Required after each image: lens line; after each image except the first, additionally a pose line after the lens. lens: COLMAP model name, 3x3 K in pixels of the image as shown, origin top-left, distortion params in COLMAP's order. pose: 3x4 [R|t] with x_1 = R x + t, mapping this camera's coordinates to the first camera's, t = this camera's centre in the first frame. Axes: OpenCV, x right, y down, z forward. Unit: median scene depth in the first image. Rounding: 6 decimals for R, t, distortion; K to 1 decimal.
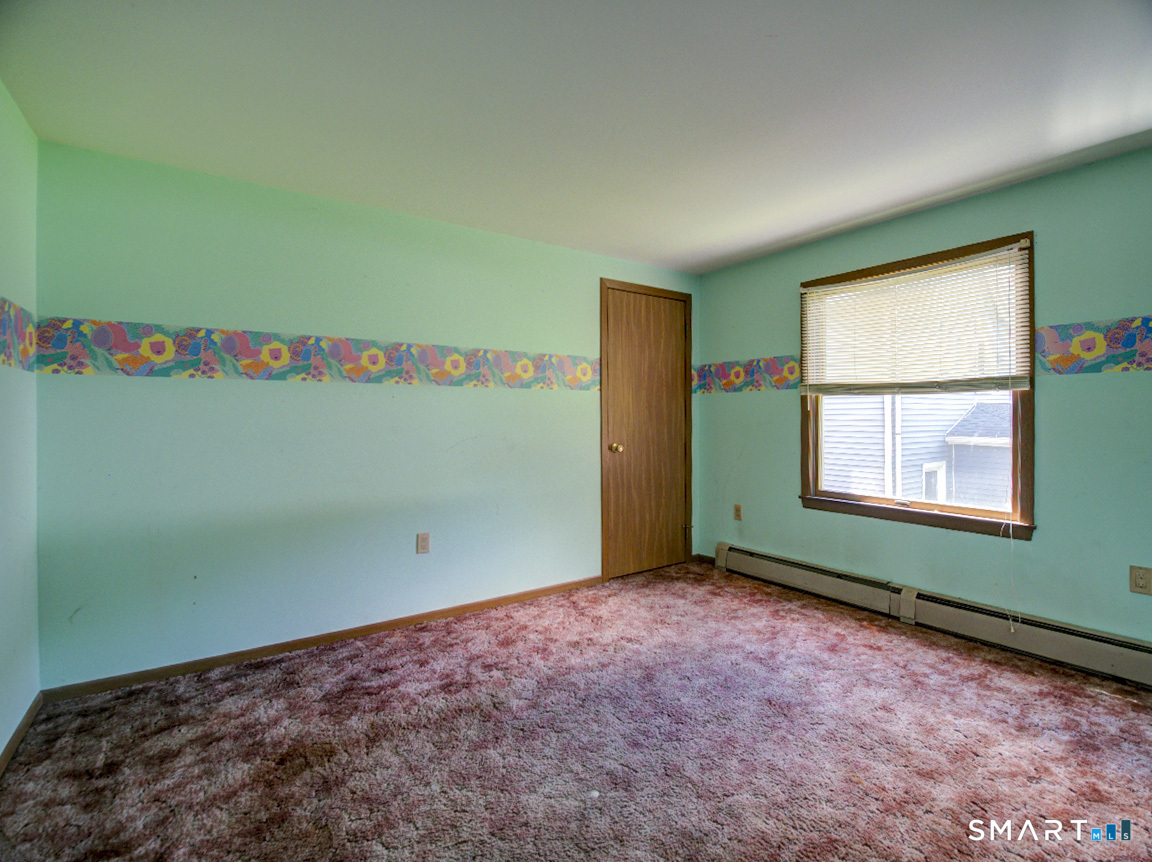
lens RADIAL K [[537.5, 0, 586.1], [0, 537.5, 422.9], [0, 0, 1]] dist [-0.013208, -0.001894]
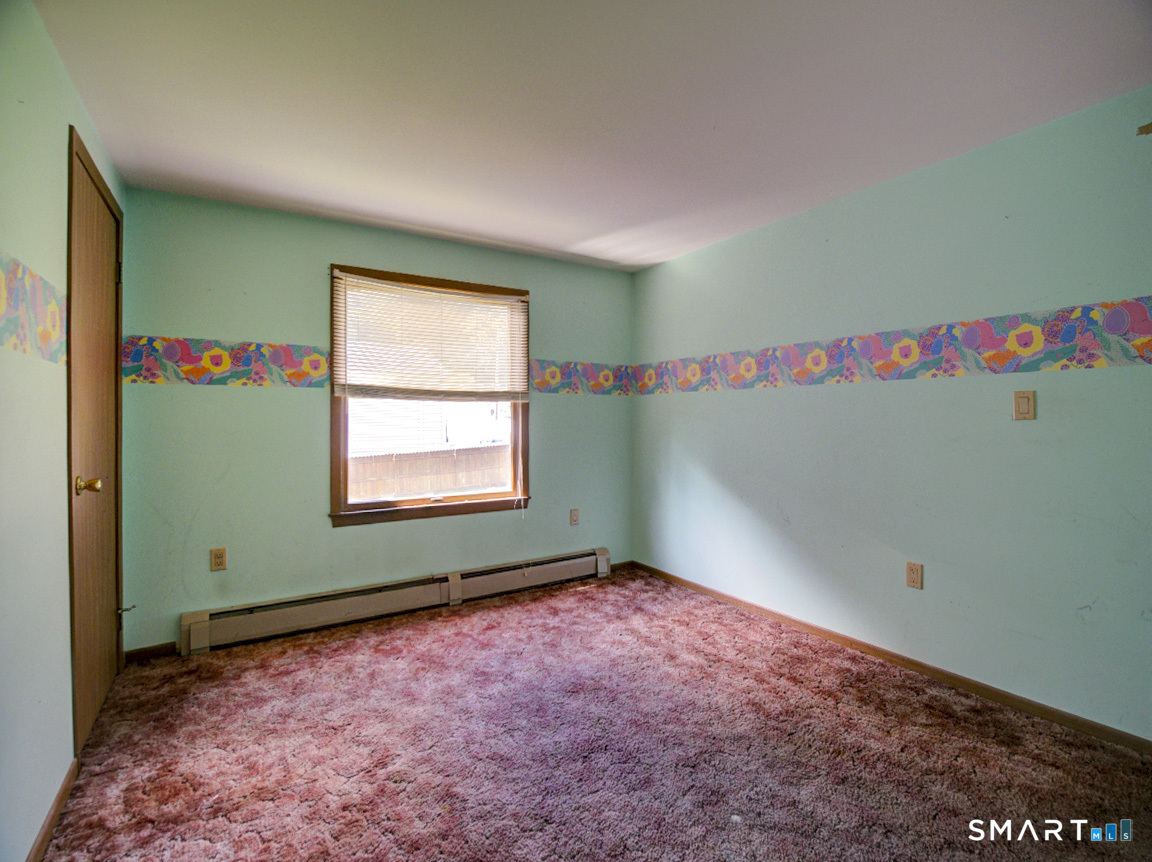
lens RADIAL K [[537.5, 0, 586.6], [0, 537.5, 424.5], [0, 0, 1]] dist [-0.013208, -0.001894]
pose [[0.047490, -0.003278, 0.998866, -0.505824], [0.013657, 0.999903, 0.002632, -0.003436], [-0.998778, 0.013517, 0.047530, 0.657497]]
